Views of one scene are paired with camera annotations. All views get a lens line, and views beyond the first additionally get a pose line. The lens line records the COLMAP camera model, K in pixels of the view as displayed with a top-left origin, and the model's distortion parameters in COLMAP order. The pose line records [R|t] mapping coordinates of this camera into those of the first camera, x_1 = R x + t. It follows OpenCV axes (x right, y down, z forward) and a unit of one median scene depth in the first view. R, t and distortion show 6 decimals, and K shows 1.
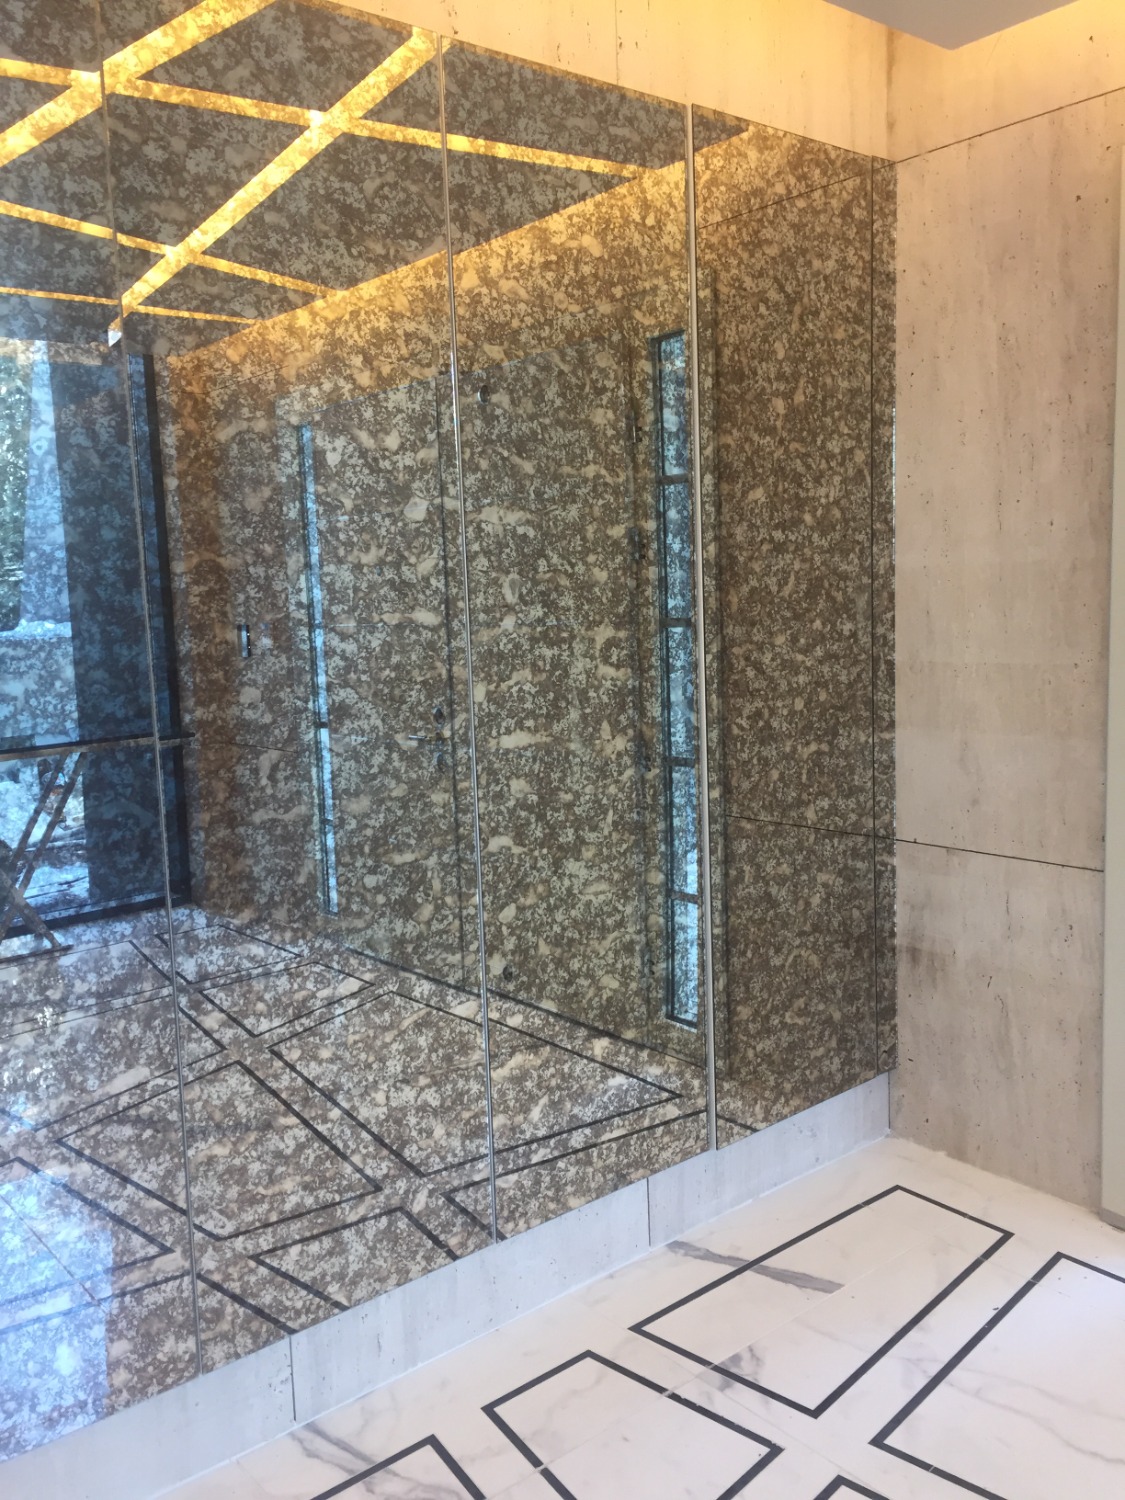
lens RADIAL K [[1299.3, 0, 562.5], [0, 1299.3, 750.0], [0, 0, 1]] dist [0.083112, -0.095752]
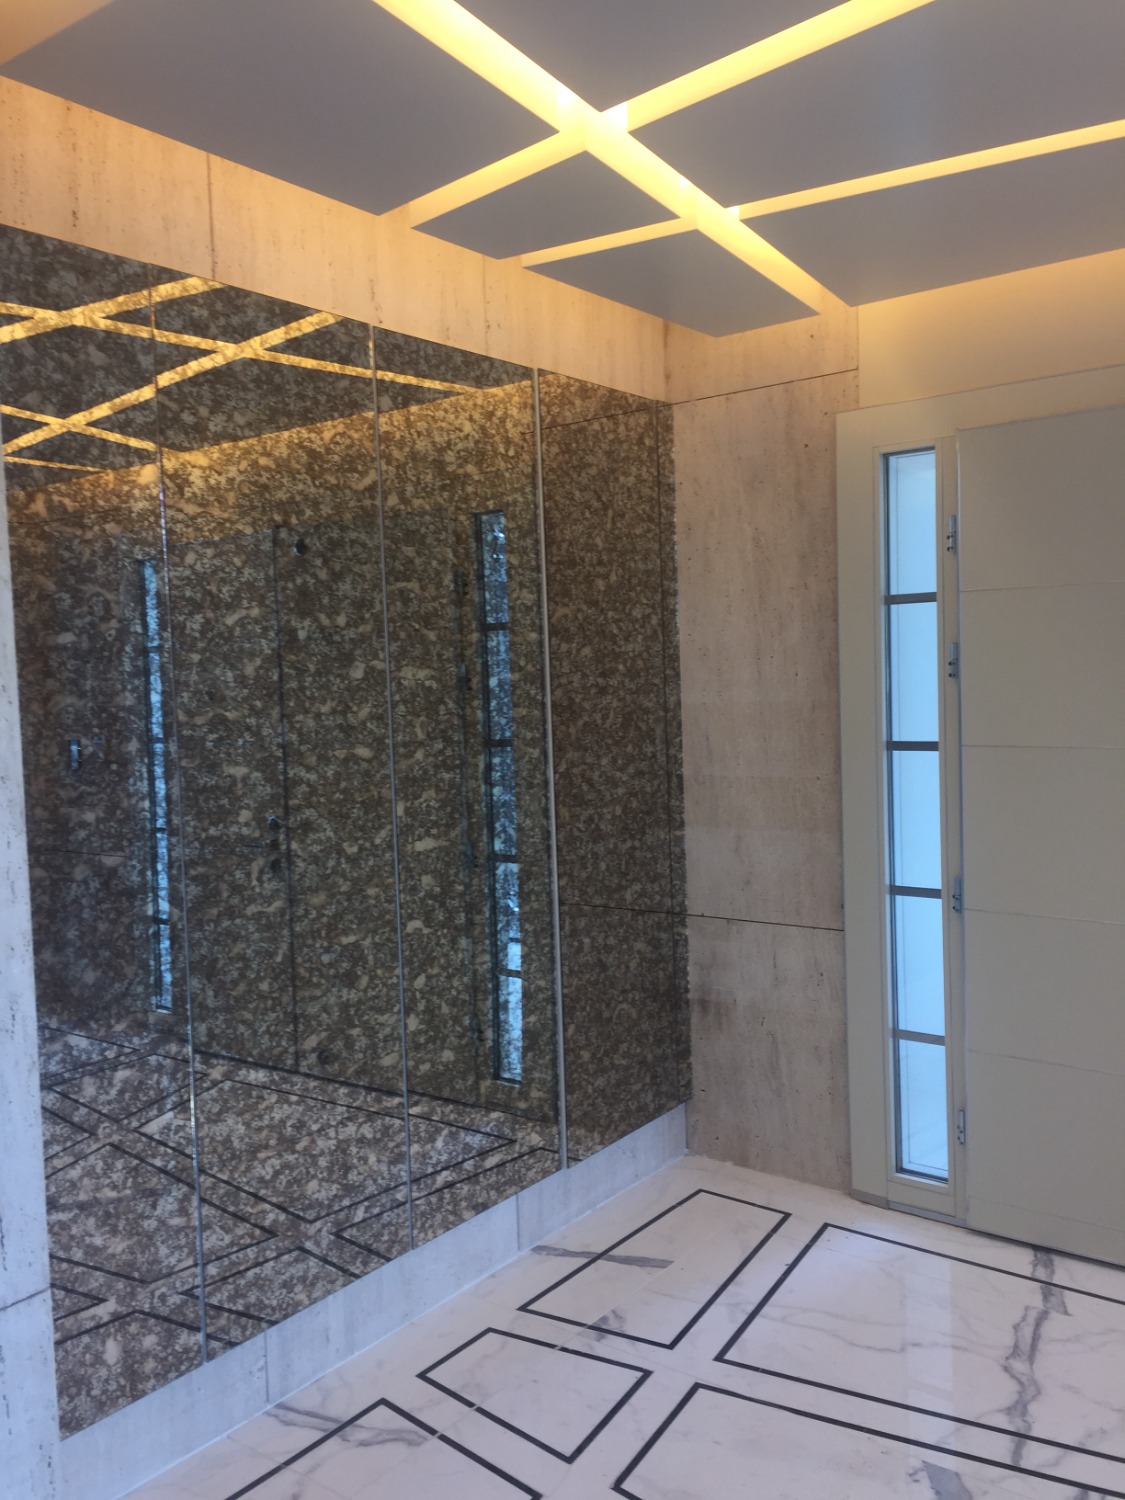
lens RADIAL K [[1299.3, 0, 562.5], [0, 1299.3, 750.0], [0, 0, 1]] dist [0.083112, -0.095752]
pose [[0.975203, -0.011219, 0.221028, -0.186738], [0.027779, 0.997021, -0.071954, -0.004513], [-0.219562, 0.076310, 0.972609, -0.290116]]
